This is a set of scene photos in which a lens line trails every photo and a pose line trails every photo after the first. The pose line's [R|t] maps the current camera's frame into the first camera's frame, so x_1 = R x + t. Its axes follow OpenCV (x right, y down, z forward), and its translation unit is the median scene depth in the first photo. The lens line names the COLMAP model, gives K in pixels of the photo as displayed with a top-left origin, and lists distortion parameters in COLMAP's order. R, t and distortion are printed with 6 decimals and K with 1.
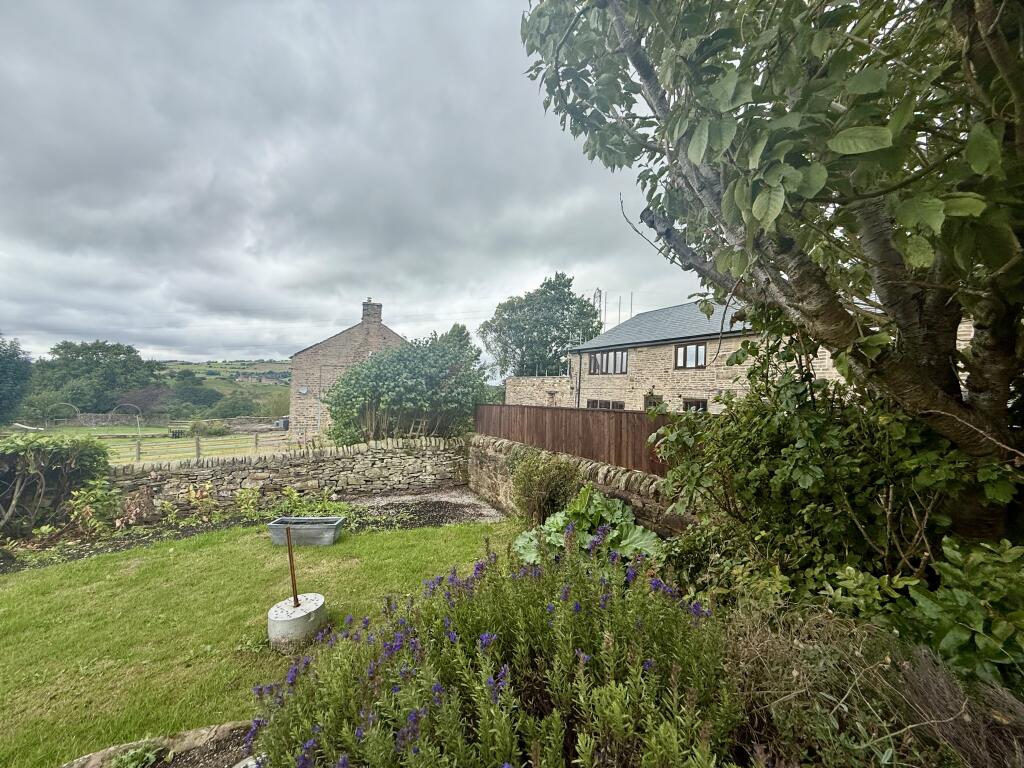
lens RADIAL K [[409.2, 0, 510.9], [0, 409.2, 385.0], [0, 0, 1]] dist [0.000394, 0.000260]
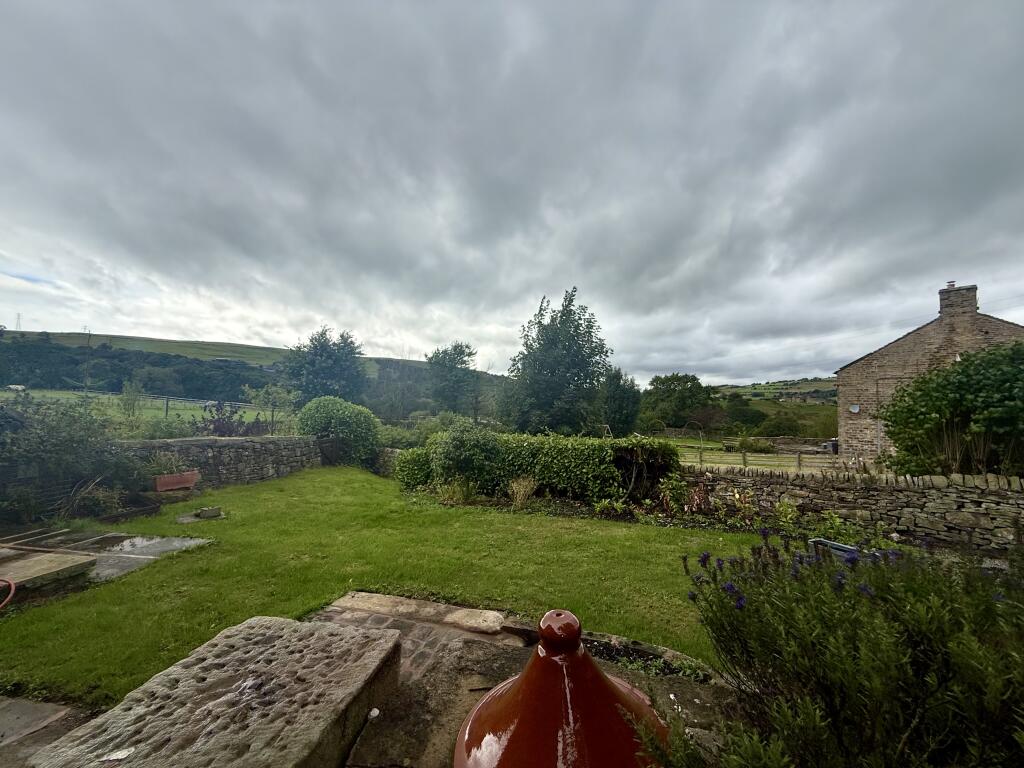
lens RADIAL K [[409.2, 0, 510.9], [0, 409.2, 385.0], [0, 0, 1]] dist [0.000394, 0.000260]
pose [[0.387544, -0.062263, -0.919746, 0.035484], [0.016216, 0.998023, -0.060729, 0.008844], [0.921708, 0.008621, 0.387787, -0.019742]]
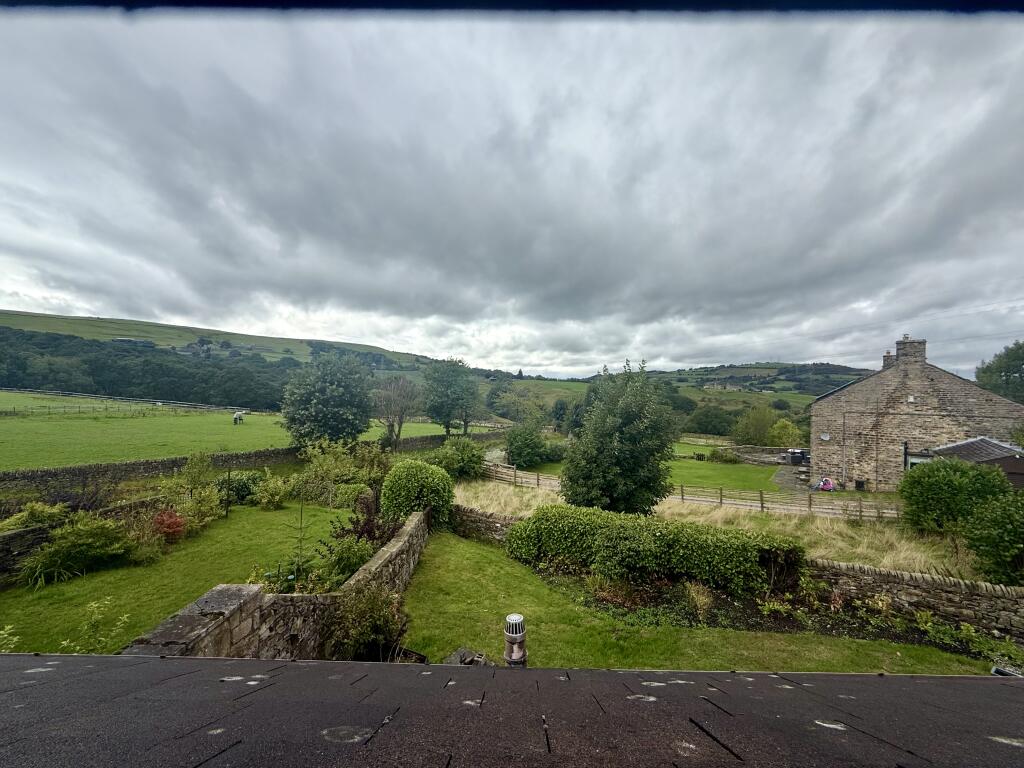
lens RADIAL K [[409.2, 0, 510.9], [0, 409.2, 385.0], [0, 0, 1]] dist [0.000394, 0.000260]
pose [[0.519936, -0.024046, -0.853867, -0.139260], [0.016706, 0.999699, -0.017981, -0.358838], [0.854042, -0.004916, 0.520181, -0.620402]]
